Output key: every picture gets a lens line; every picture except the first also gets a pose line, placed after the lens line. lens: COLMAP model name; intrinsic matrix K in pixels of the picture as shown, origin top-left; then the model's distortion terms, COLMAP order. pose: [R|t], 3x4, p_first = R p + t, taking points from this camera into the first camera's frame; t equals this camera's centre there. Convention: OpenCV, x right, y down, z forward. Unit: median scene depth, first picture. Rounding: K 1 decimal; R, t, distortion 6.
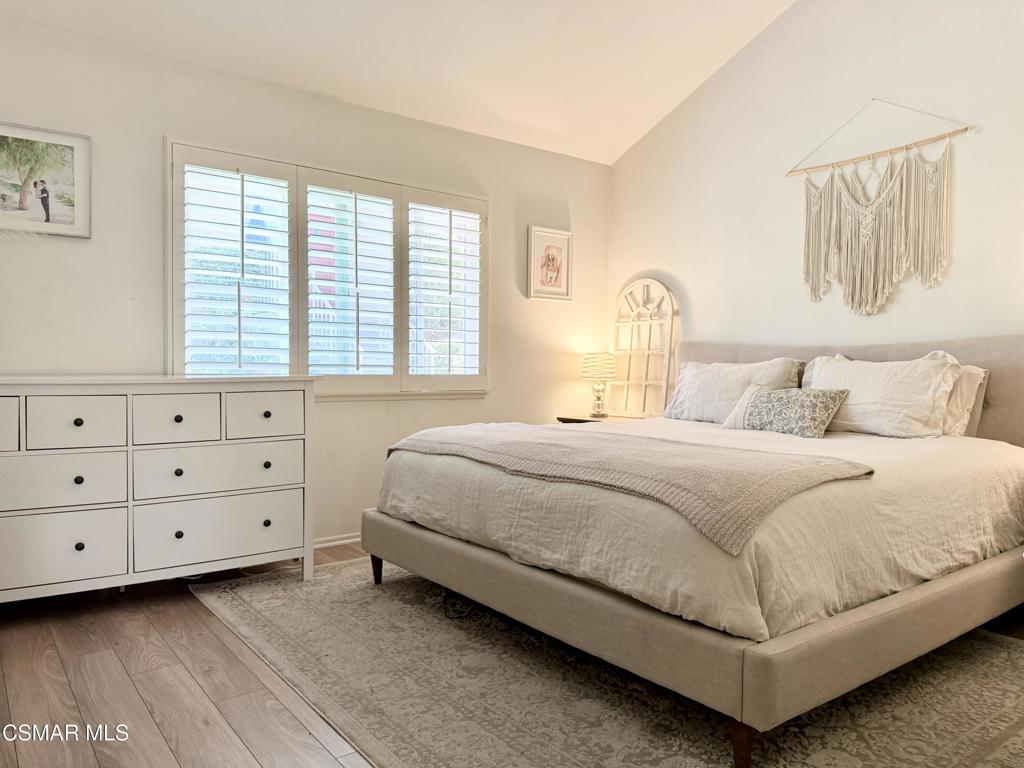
lens RADIAL K [[718.0, 0, 511.5], [0, 718.0, 382.0], [0, 0, 1]] dist [0.069179, -0.076775]
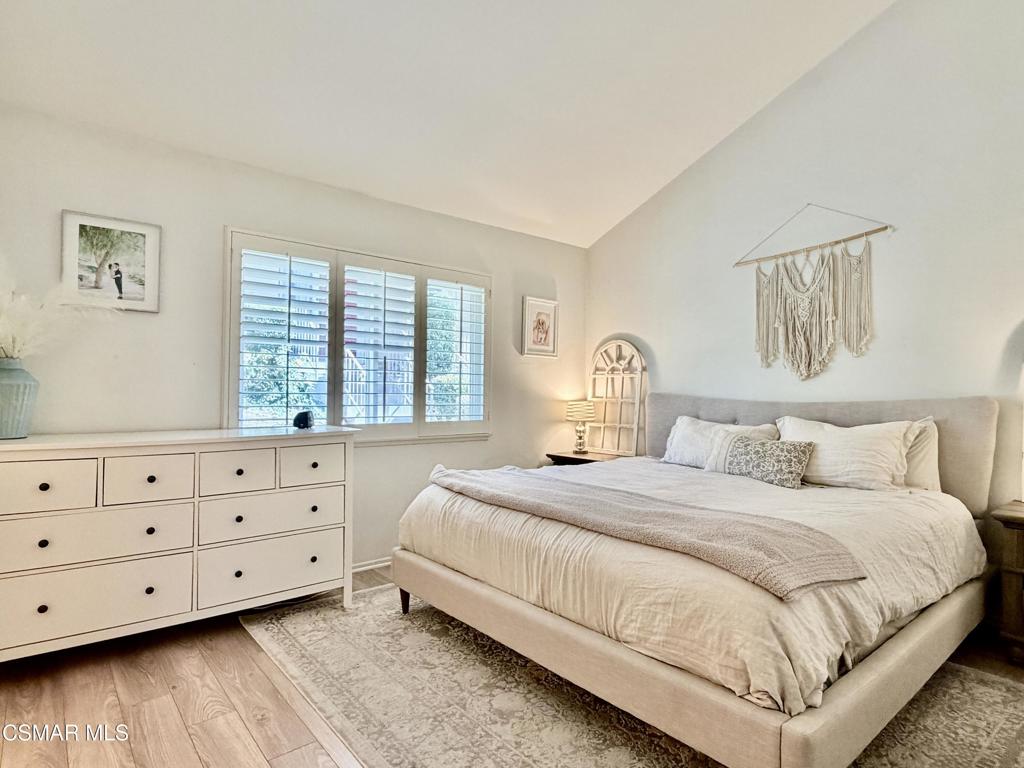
lens RADIAL K [[562.6, 0, 515.7], [0, 562.6, 382.5], [0, 0, 1]] dist [0.004215, 0.001393]
pose [[0.998749, 0.003088, 0.049913, -0.056554], [-0.001135, 0.999234, -0.039113, -0.052522], [-0.049995, 0.039008, 0.997987, 0.084578]]
